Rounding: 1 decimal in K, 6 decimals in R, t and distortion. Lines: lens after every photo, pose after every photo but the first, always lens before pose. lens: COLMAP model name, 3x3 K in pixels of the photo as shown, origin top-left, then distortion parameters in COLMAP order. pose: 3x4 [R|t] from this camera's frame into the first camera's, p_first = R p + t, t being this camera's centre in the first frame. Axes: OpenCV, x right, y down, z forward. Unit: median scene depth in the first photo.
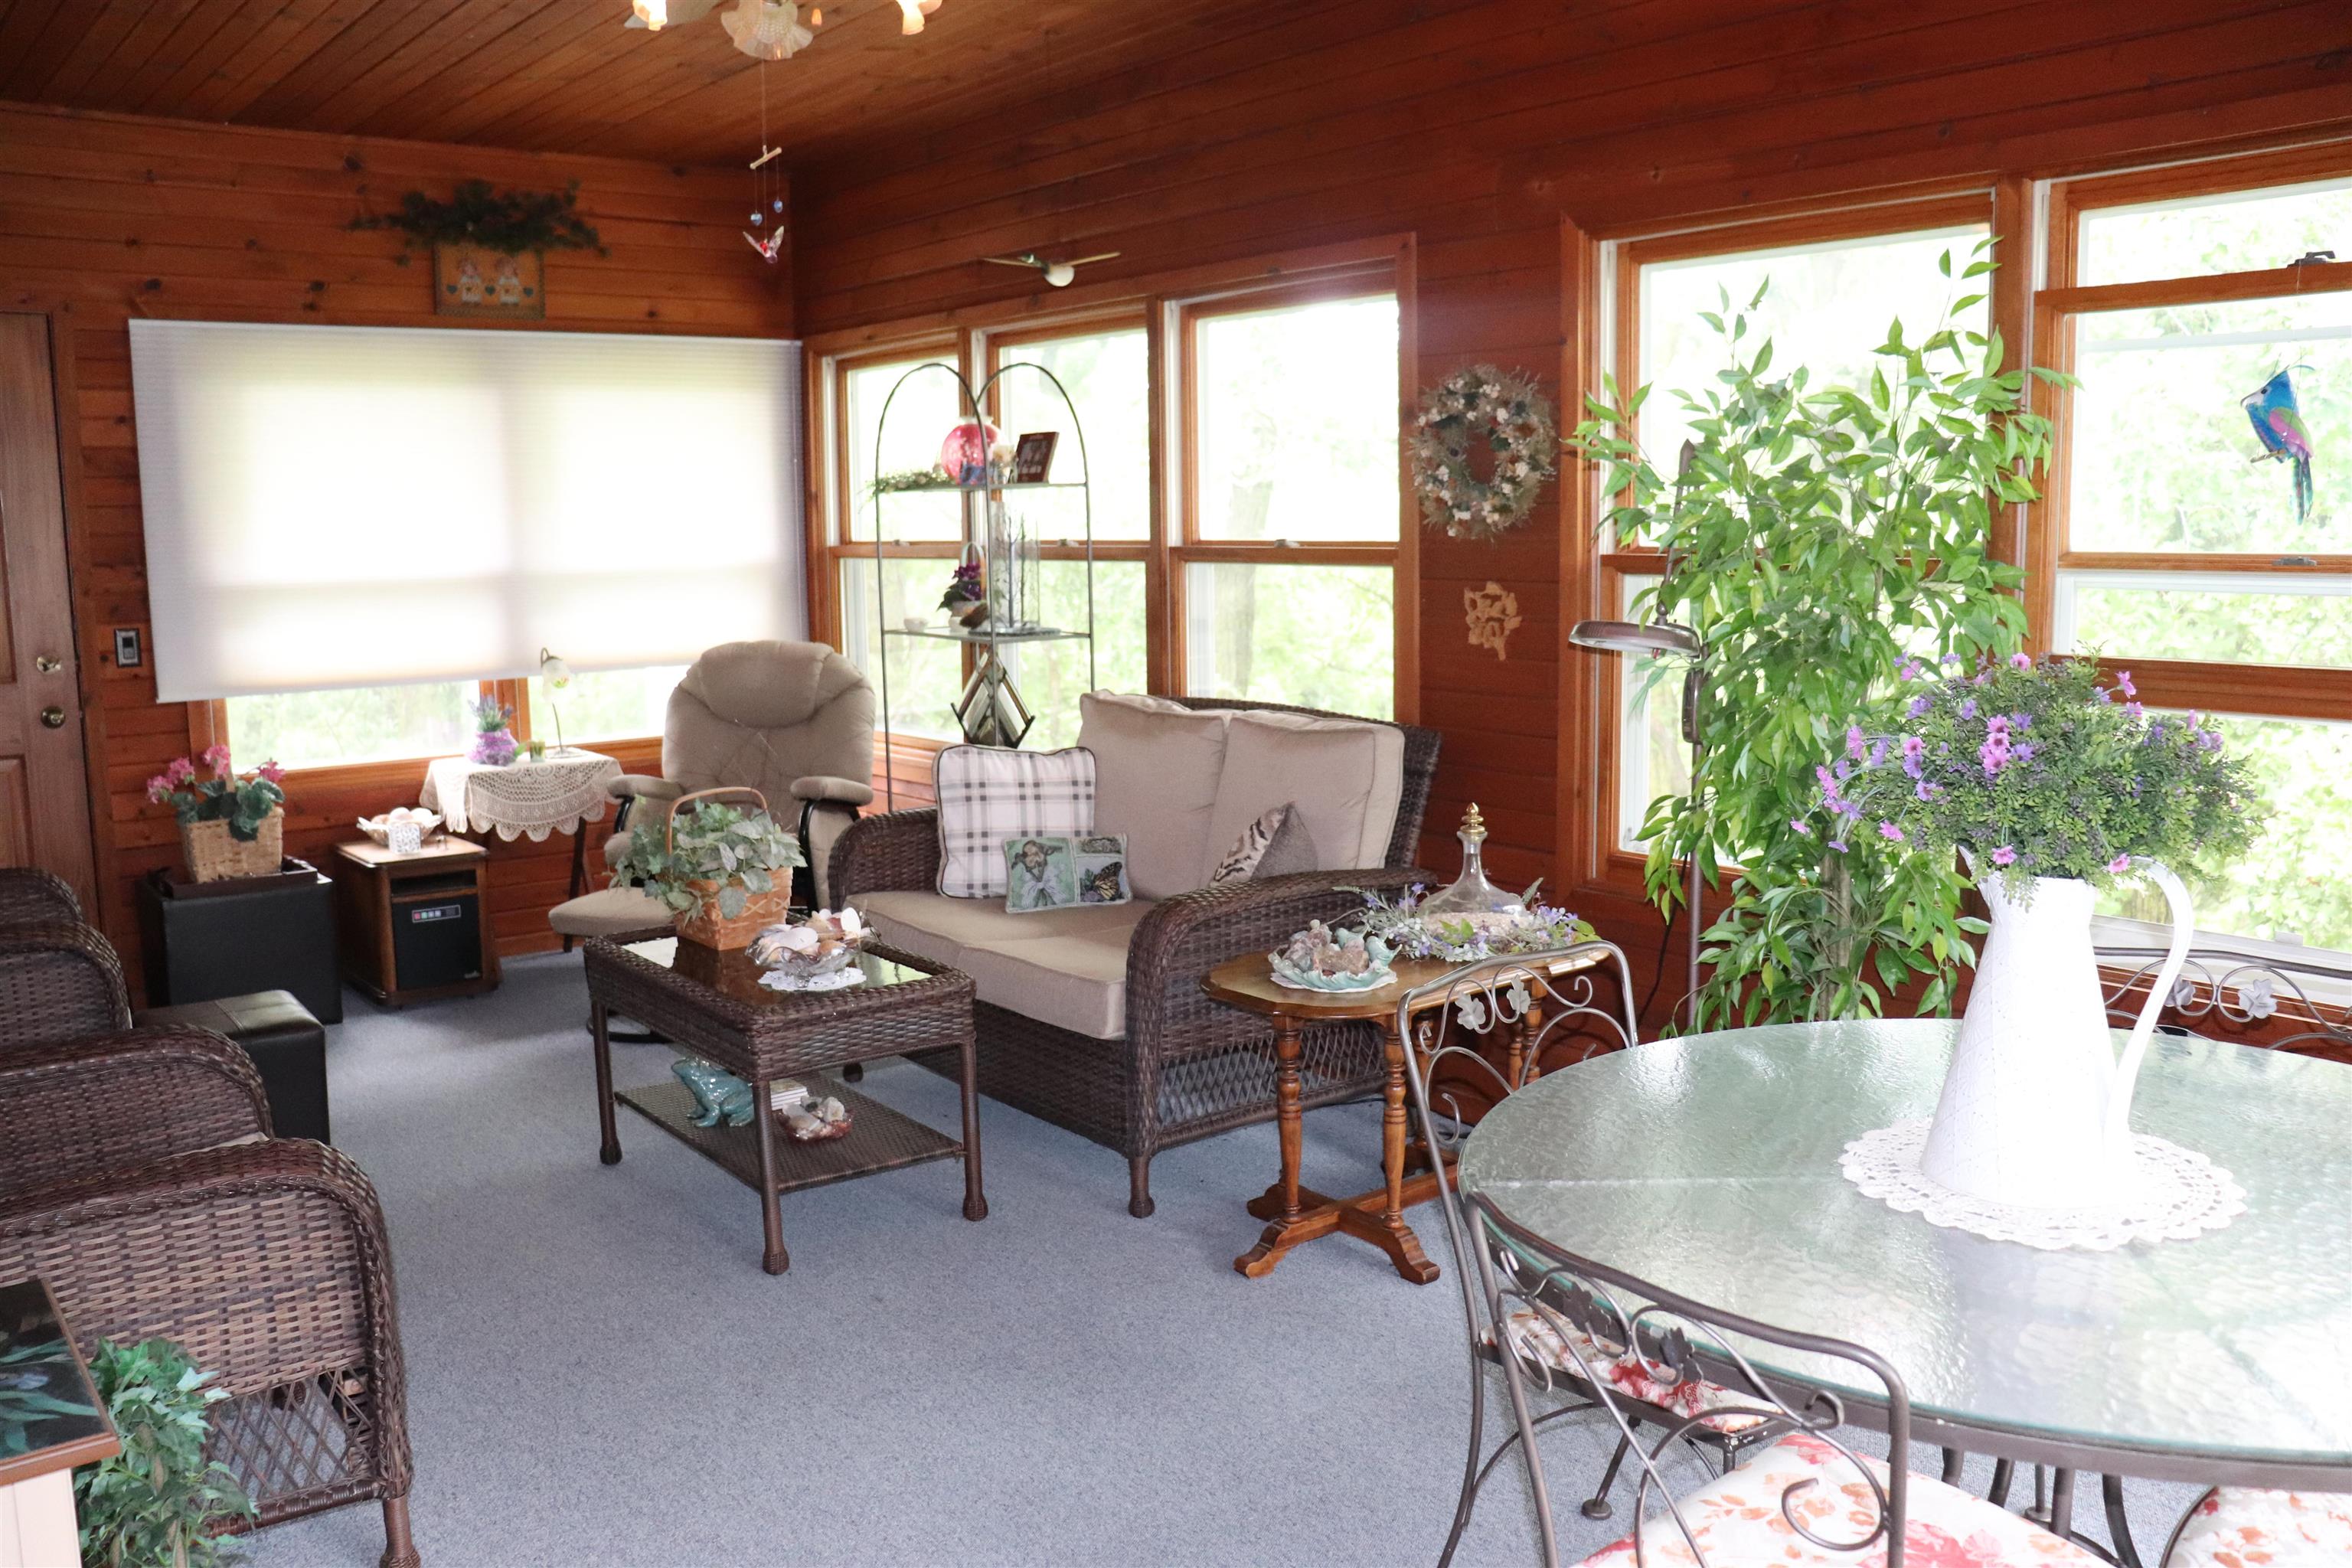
lens RADIAL K [[1921.6, 0, 1176.0], [0, 1921.6, 784.0], [0, 0, 1]] dist [-0.177319, 0.148284]
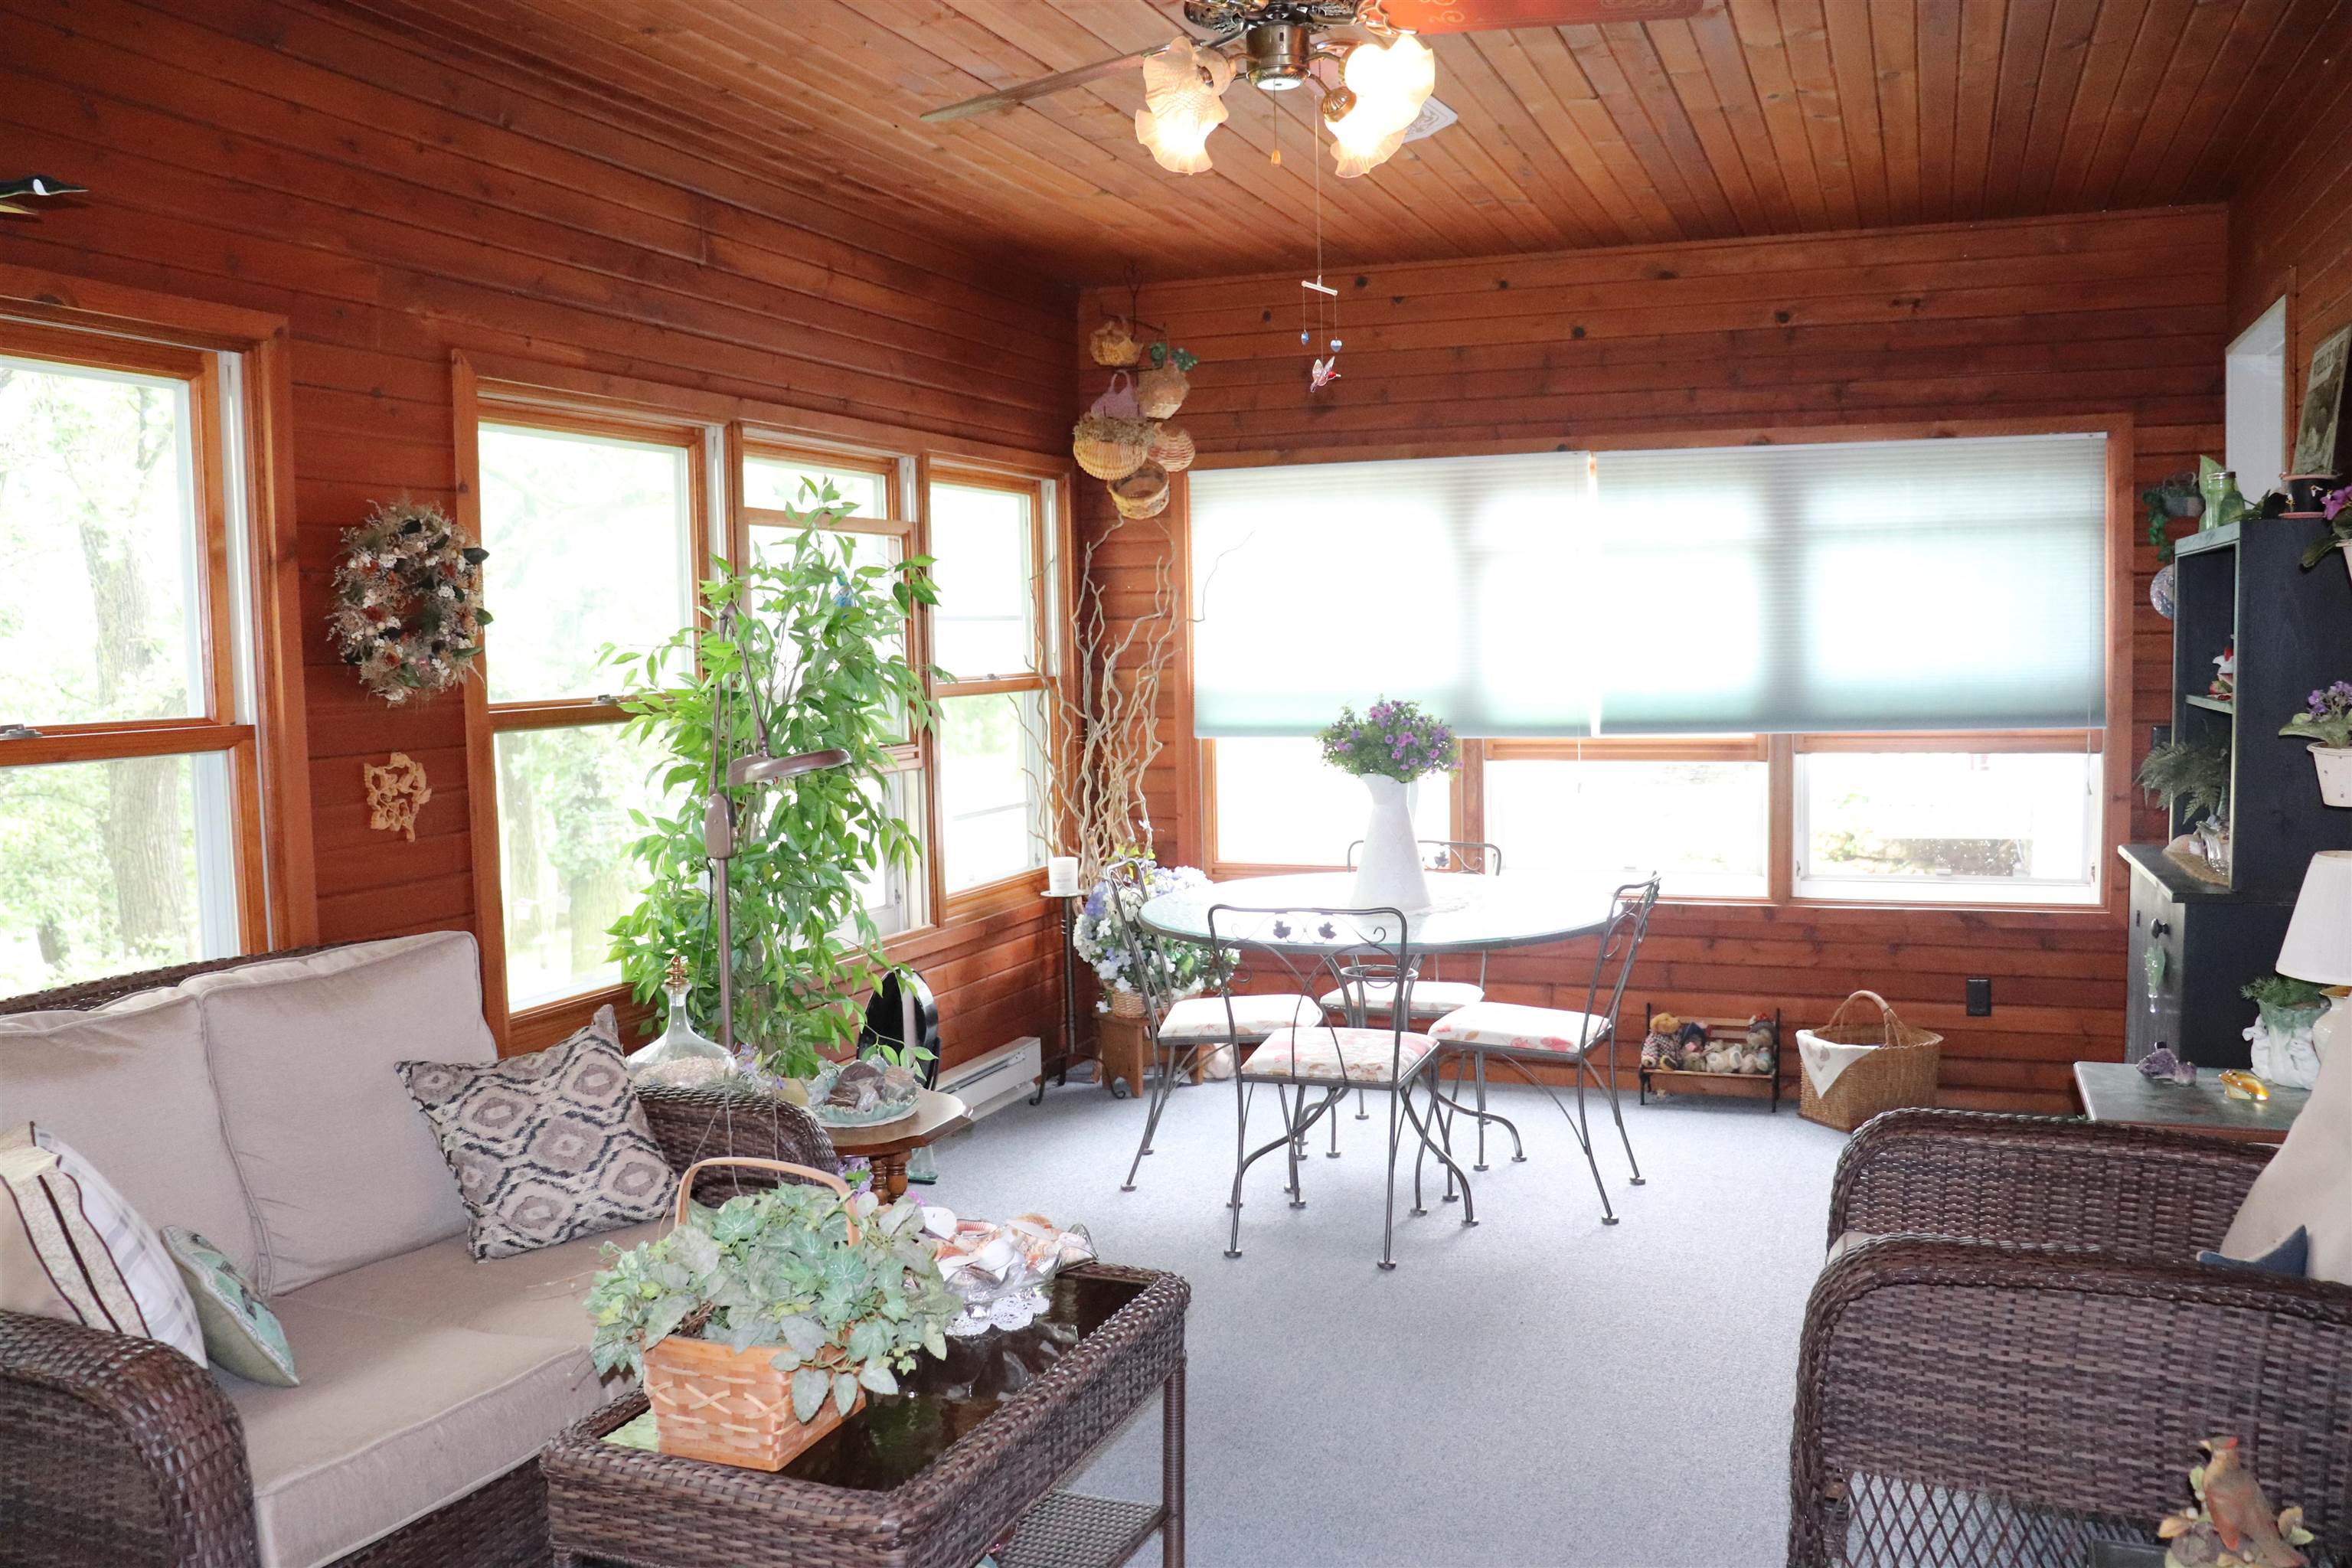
lens RADIAL K [[1921.6, 0, 1176.0], [0, 1921.6, 784.0], [0, 0, 1]] dist [-0.177319, 0.148284]
pose [[-0.491016, -0.037460, 0.870345, -0.741989], [0.147407, 0.981096, 0.125388, -0.146062], [-0.858589, 0.189862, -0.476212, 1.103081]]
